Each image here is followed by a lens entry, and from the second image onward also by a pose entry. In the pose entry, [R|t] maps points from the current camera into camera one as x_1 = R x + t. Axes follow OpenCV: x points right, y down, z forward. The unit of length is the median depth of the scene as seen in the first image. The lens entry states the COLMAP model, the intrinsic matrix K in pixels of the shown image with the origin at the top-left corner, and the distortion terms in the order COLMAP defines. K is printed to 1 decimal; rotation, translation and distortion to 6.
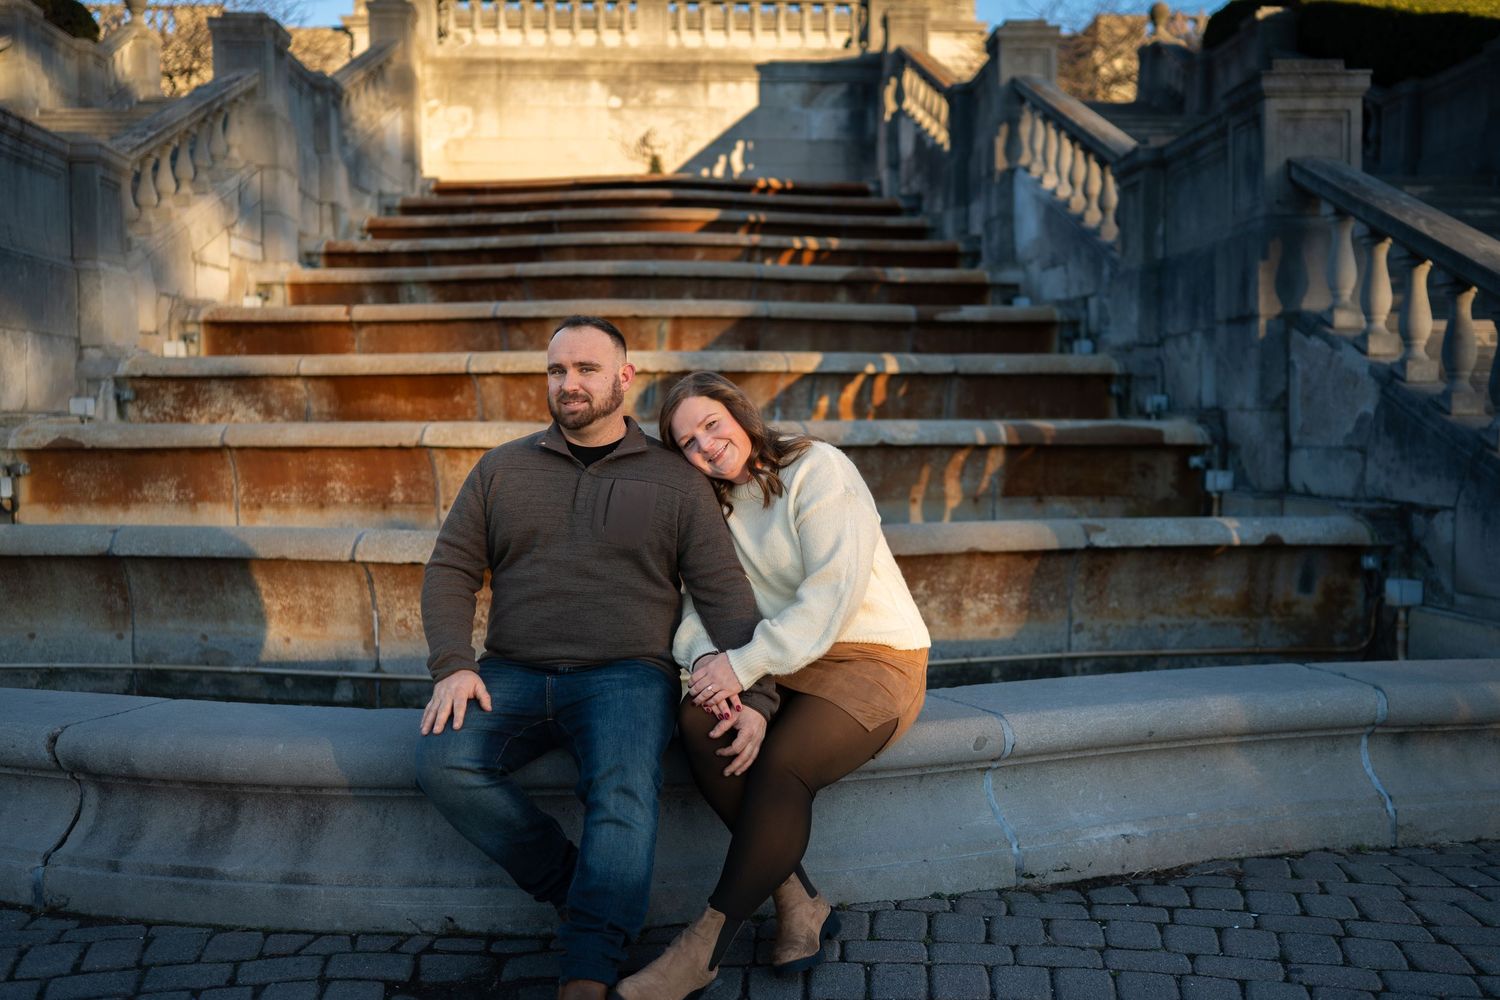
lens RADIAL K [[1528.3, 0, 749.9], [0, 1528.3, 499.7], [0, 0, 1]] dist [0.123068, 0.000000]
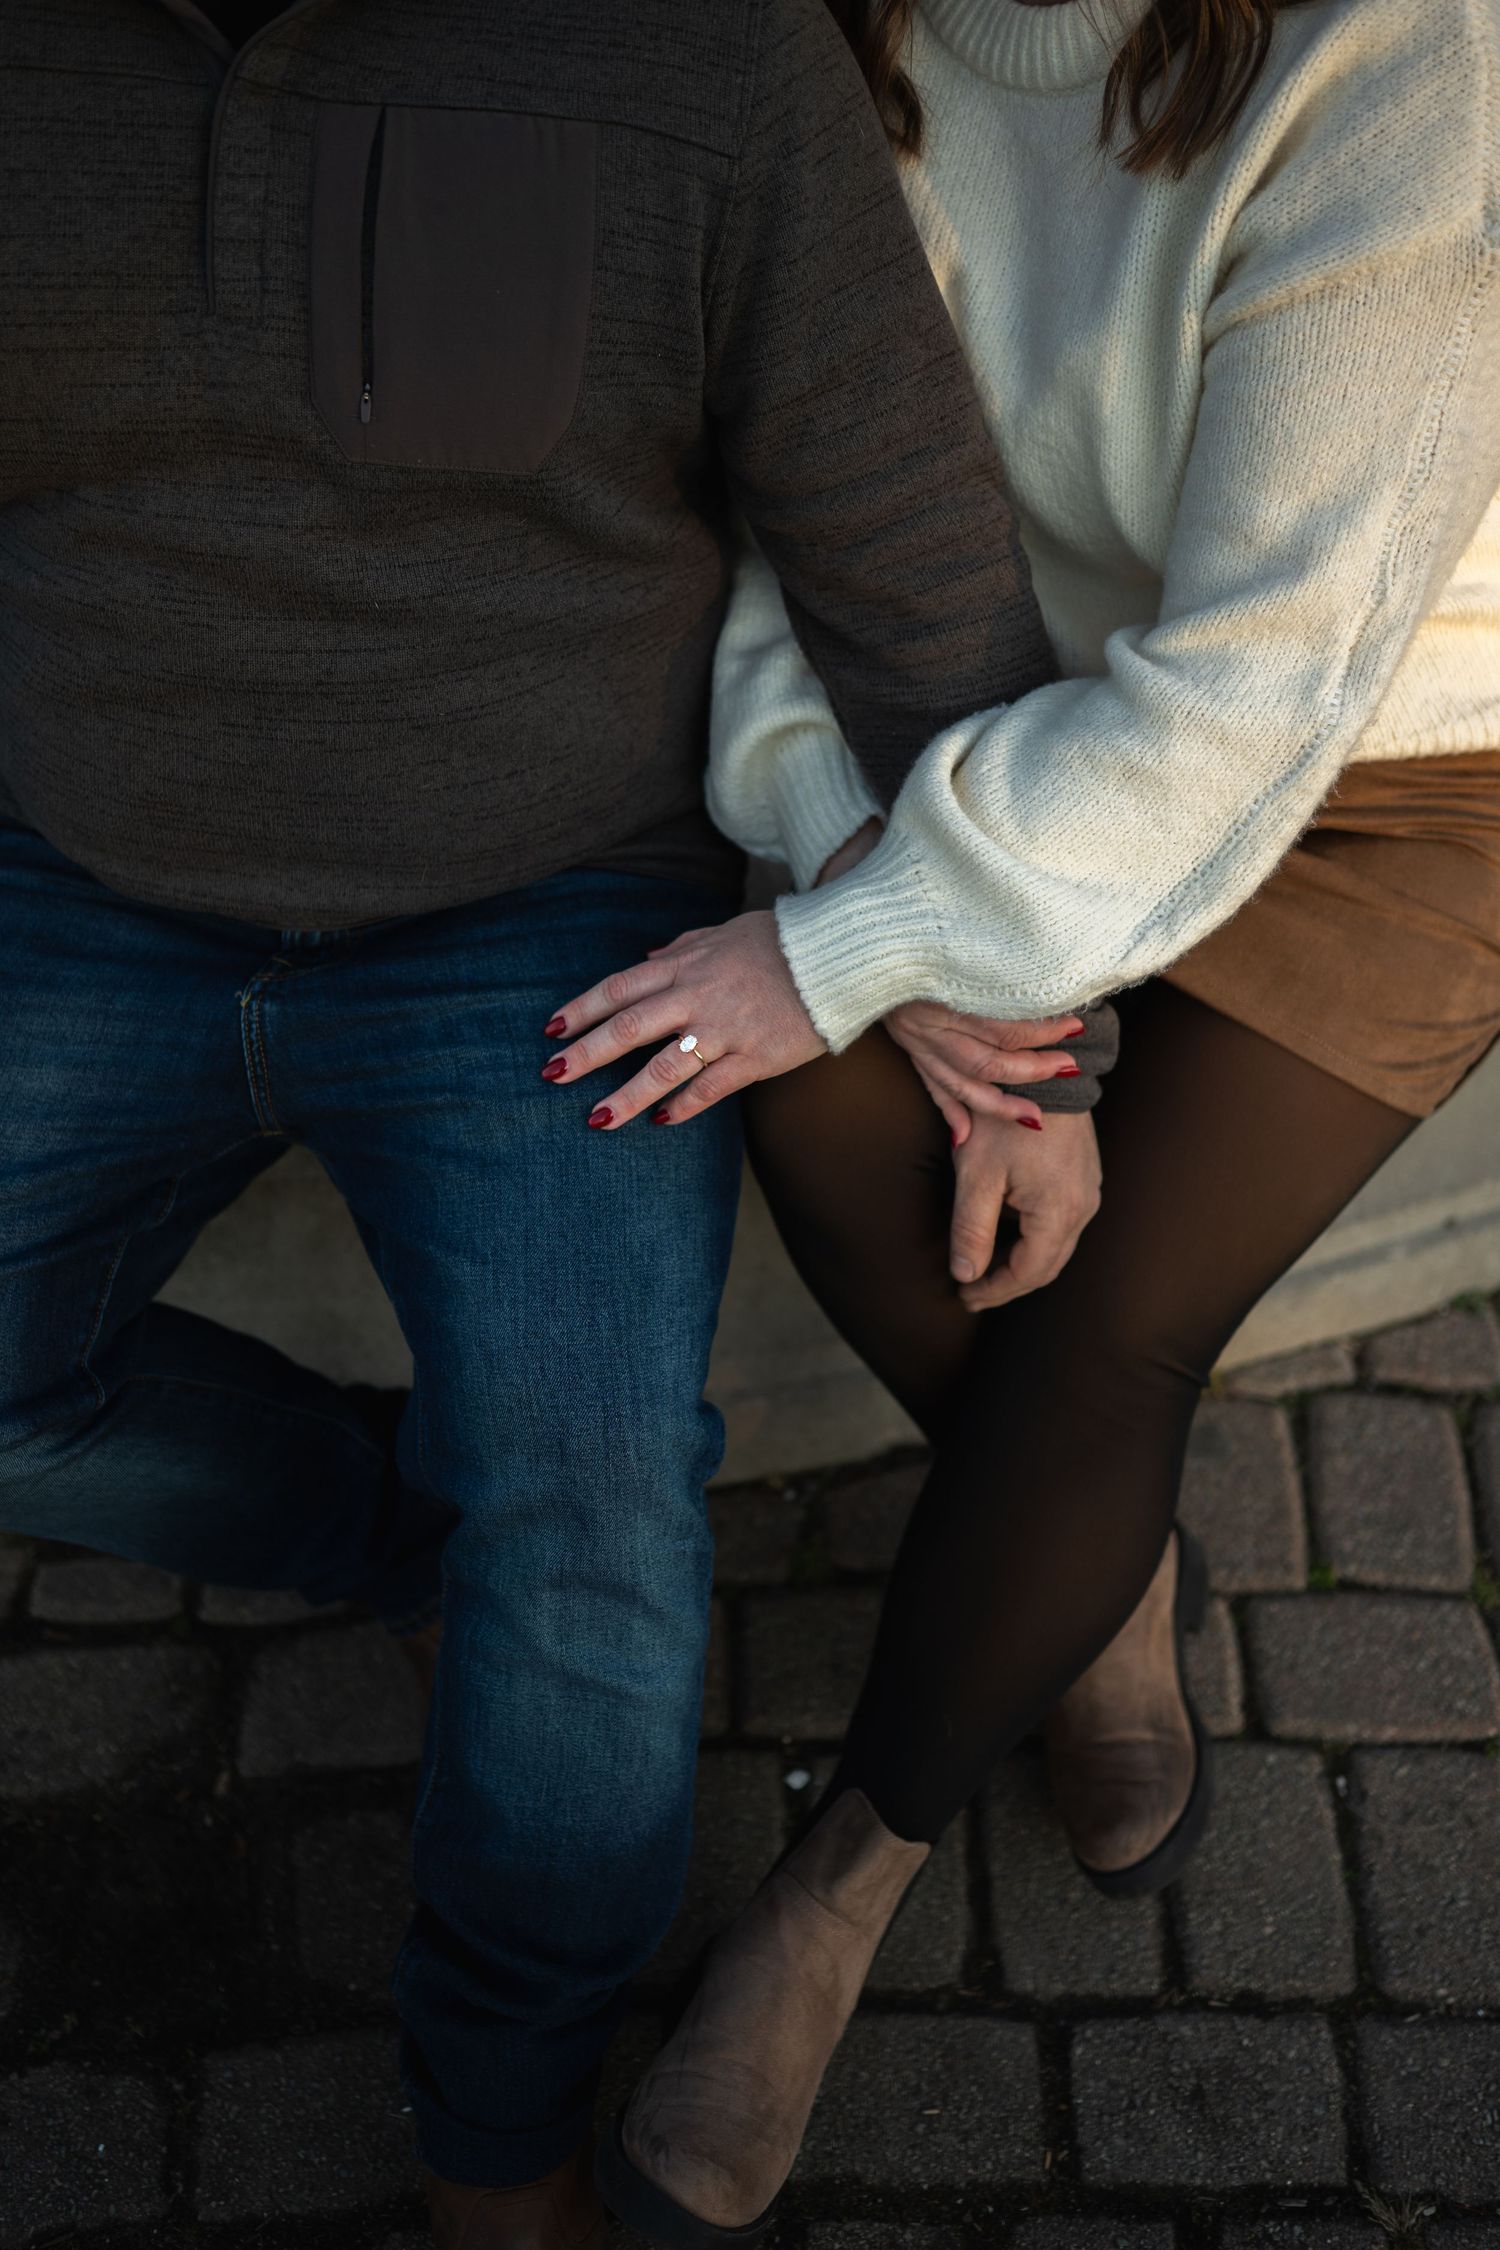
lens RADIAL K [[2292.4, 0, 748.9], [0, 2292.4, 1124.7], [0, 0, 1]] dist [0.123068, 0.000000]
pose [[0.998918, -0.035980, 0.029467, -0.058512], [0.006103, 0.729550, 0.683901, -0.139954], [-0.046105, -0.682981, 0.728980, 0.710702]]
